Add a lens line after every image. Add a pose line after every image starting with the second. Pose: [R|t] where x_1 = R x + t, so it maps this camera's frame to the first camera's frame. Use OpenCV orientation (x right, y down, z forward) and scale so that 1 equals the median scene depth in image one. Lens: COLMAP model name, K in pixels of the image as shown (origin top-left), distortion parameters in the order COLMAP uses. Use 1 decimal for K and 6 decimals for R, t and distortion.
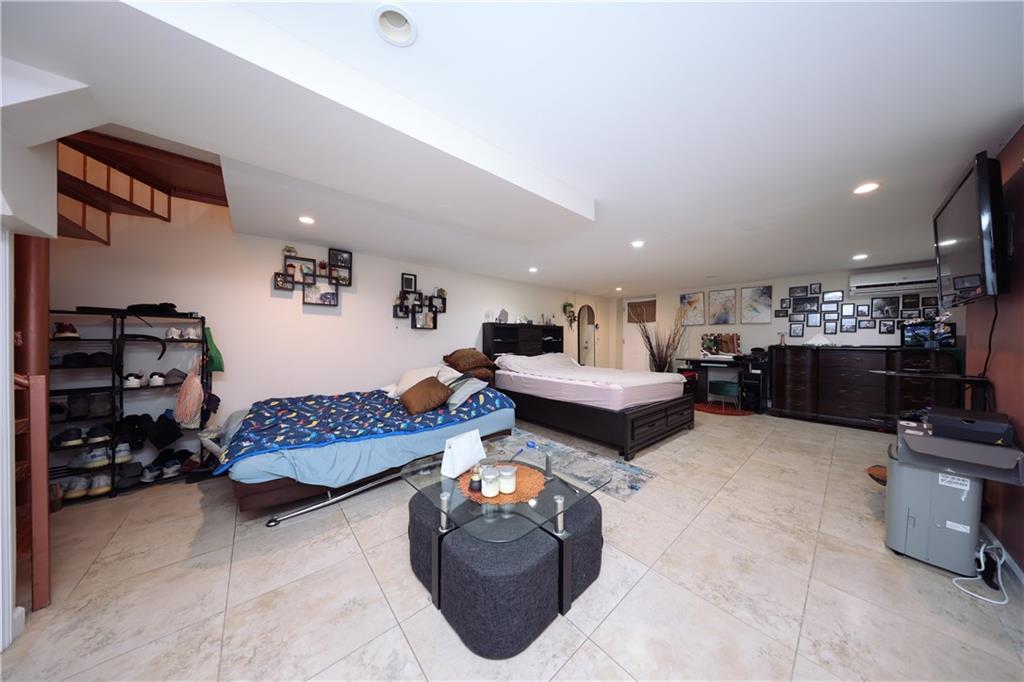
lens RADIAL K [[295.4, 0, 512.0], [0, 295.4, 341.0], [0, 0, 1]] dist [-0.000584, -0.000113]
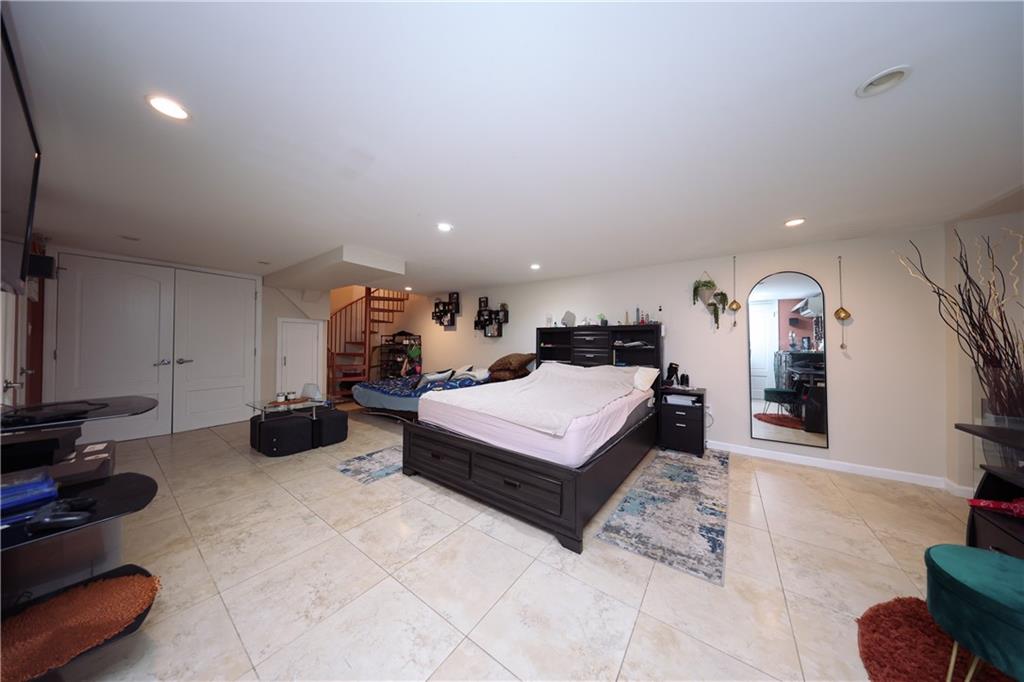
lens RADIAL K [[295.4, 0, 512.0], [0, 295.4, 341.0], [0, 0, 1]] dist [-0.000584, -0.000113]
pose [[0.232998, -0.012777, -0.972393, 0.982035], [-0.007721, 0.999858, -0.014987, -0.004101], [0.972447, 0.011000, 0.232866, 0.781898]]
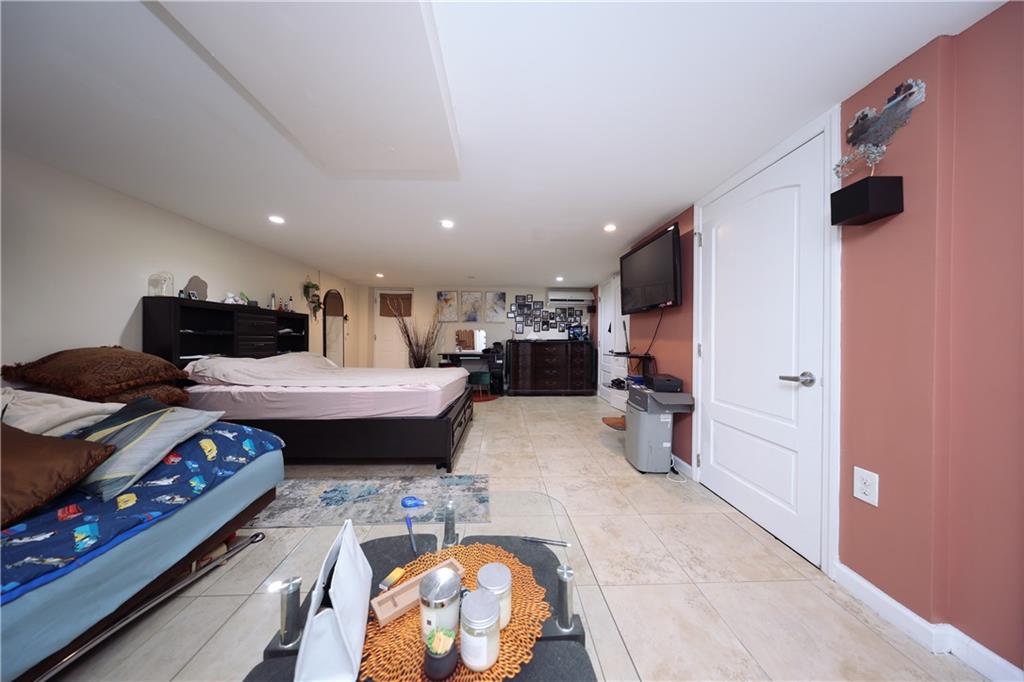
lens RADIAL K [[302.6, 0, 513.6], [0, 302.6, 339.5], [0, 0, 1]] dist [-0.000750, -0.000113]
pose [[0.621230, 0.000198, 0.783628, -0.128803], [-0.001292, 0.999999, 0.000771, 0.013536], [-0.783627, -0.001492, 0.621230, 0.218896]]
